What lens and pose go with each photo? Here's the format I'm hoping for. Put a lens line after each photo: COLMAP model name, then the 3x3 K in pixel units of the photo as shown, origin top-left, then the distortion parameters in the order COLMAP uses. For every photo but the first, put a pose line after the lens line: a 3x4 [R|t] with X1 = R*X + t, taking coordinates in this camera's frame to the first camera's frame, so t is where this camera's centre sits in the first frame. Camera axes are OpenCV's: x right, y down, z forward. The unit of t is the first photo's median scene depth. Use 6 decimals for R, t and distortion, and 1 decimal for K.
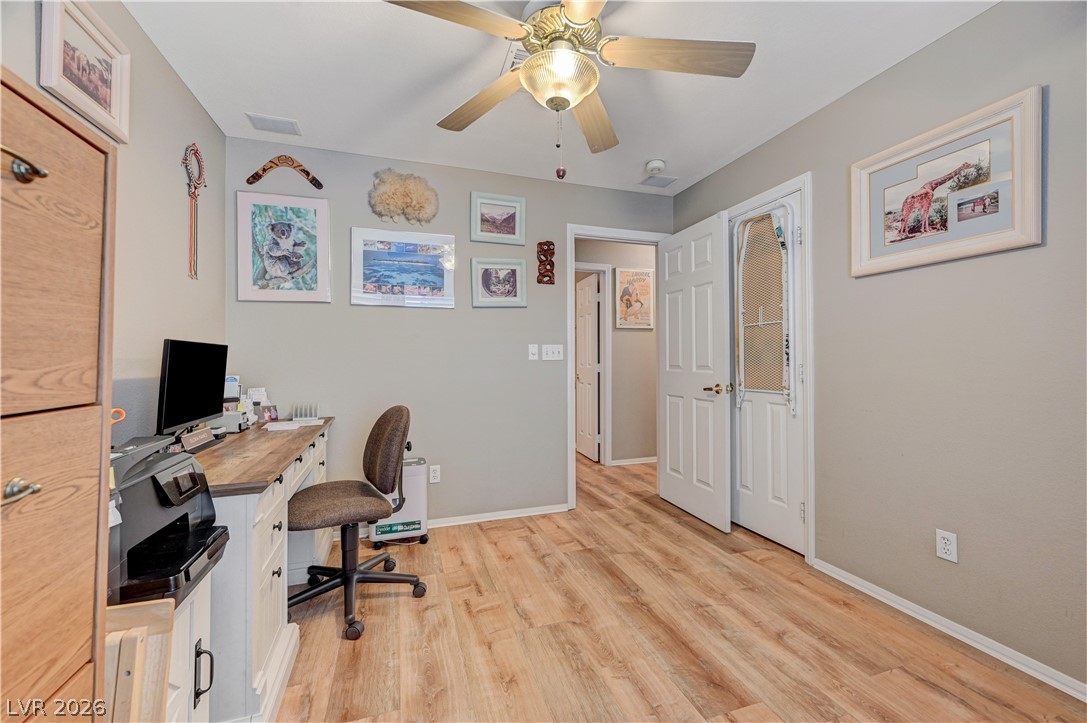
lens RADIAL K [[430.5, 0, 543.1], [0, 430.5, 365.2], [0, 0, 1]] dist [0.003285, 0.000199]
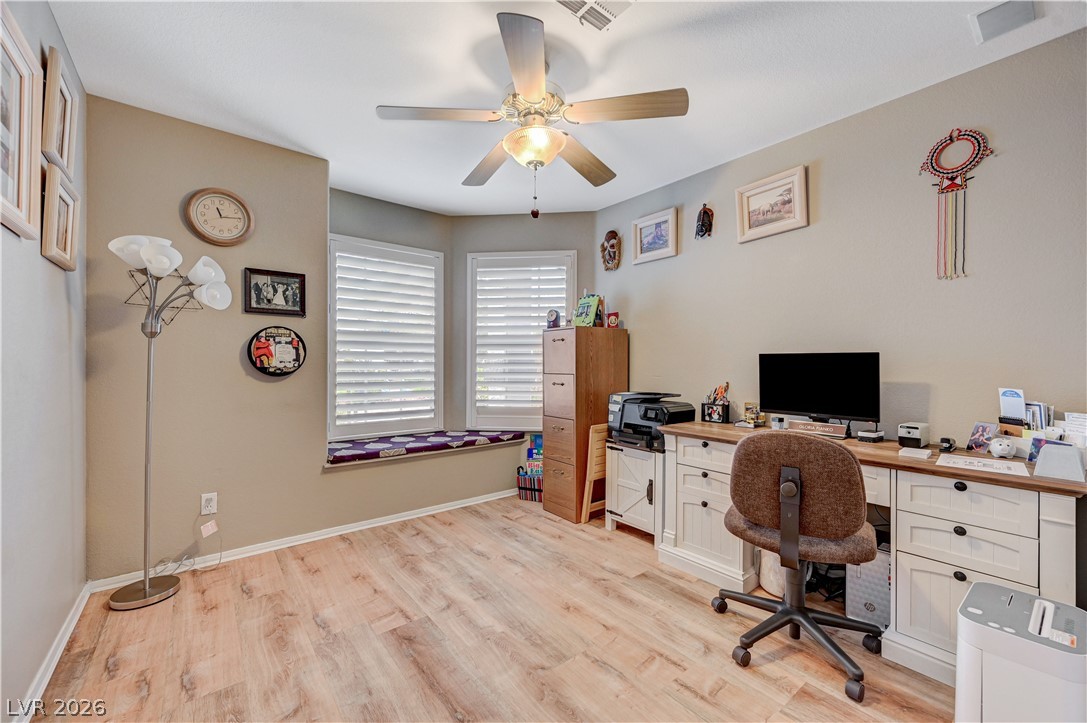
lens RADIAL K [[430.5, 0, 543.1], [0, 430.5, 365.2], [0, 0, 1]] dist [0.003285, 0.000199]
pose [[-0.939680, 0.002525, -0.342047, 0.414856], [-0.002490, 0.999896, 0.014220, -0.034076], [0.342047, 0.014214, -0.939575, 2.036346]]
